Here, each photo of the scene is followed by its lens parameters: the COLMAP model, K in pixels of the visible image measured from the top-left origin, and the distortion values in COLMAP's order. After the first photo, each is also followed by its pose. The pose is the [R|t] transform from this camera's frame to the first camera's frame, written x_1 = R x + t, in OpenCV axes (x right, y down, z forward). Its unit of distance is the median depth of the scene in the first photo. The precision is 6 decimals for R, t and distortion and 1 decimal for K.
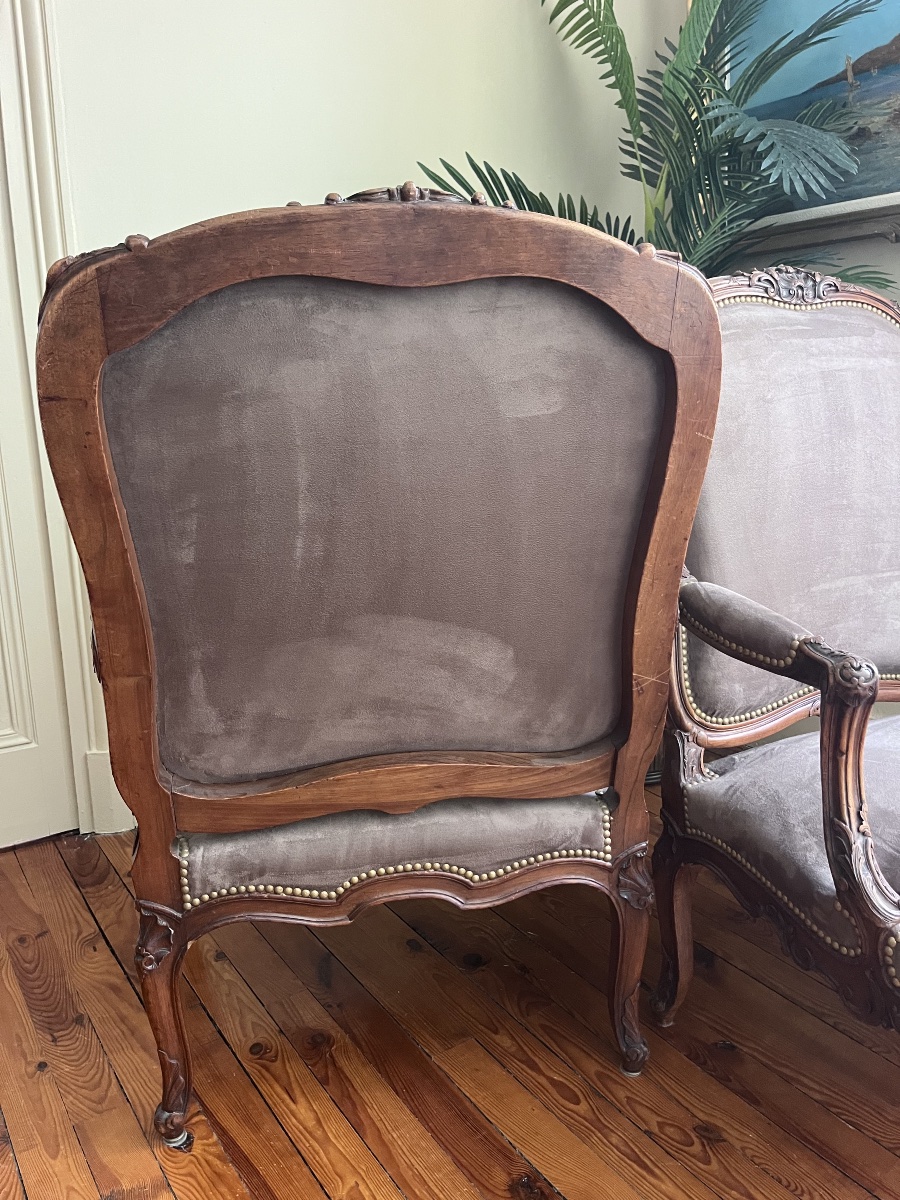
lens RADIAL K [[901.5, 0, 450.0], [0, 901.5, 600.0], [0, 0, 1]] dist [0.056530, -0.092848]
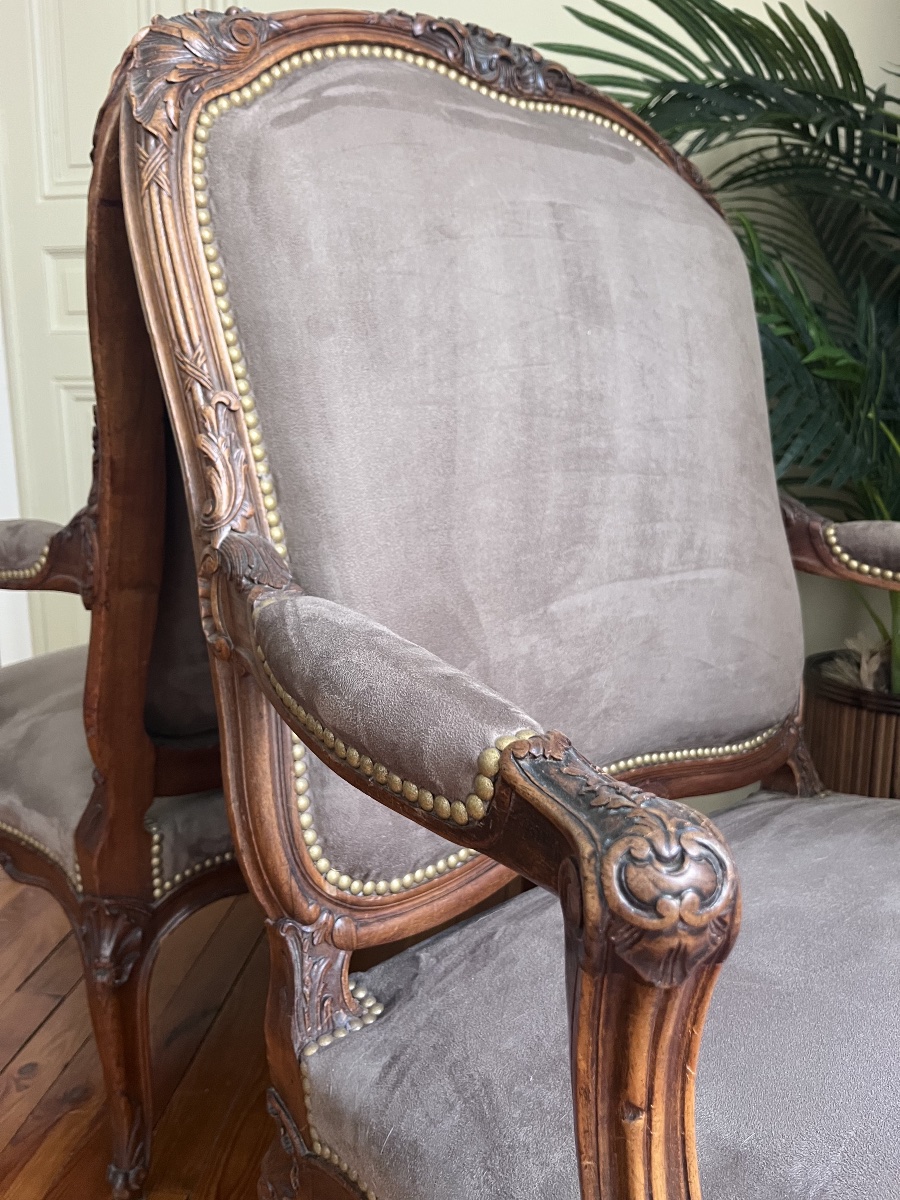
lens RADIAL K [[901.5, 0, 450.0], [0, 901.5, 600.0], [0, 0, 1]] dist [0.056530, -0.092848]
pose [[0.969900, -0.028954, 0.241777, 0.240219], [0.038537, 0.998644, -0.034999, -0.000353], [-0.240436, 0.043263, 0.969700, 0.564993]]
